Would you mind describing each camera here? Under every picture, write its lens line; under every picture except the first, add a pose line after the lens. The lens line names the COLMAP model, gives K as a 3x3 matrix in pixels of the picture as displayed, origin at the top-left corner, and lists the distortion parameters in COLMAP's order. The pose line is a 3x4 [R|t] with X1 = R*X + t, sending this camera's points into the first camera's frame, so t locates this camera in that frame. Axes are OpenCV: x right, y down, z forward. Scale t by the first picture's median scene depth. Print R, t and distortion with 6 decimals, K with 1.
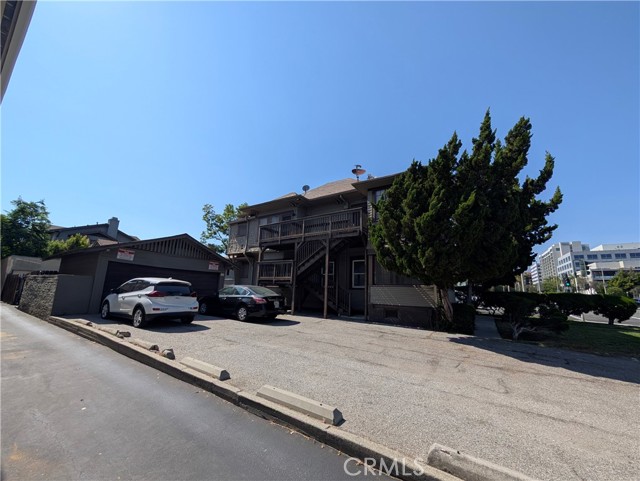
lens RADIAL K [[242.6, 0, 321.1], [0, 242.6, 244.8], [0, 0, 1]] dist [-0.000748, -0.000167]
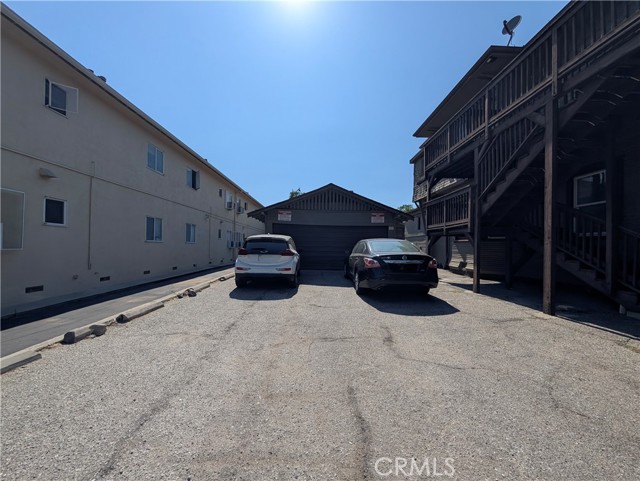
lens RADIAL K [[242.6, 0, 321.1], [0, 242.6, 244.8], [0, 0, 1]] dist [-0.000748, -0.000167]
pose [[0.555692, -0.032548, -0.830751, 0.128083], [0.165263, 0.983617, 0.072007, 0.100384], [0.814797, -0.177306, 0.551967, 0.465481]]
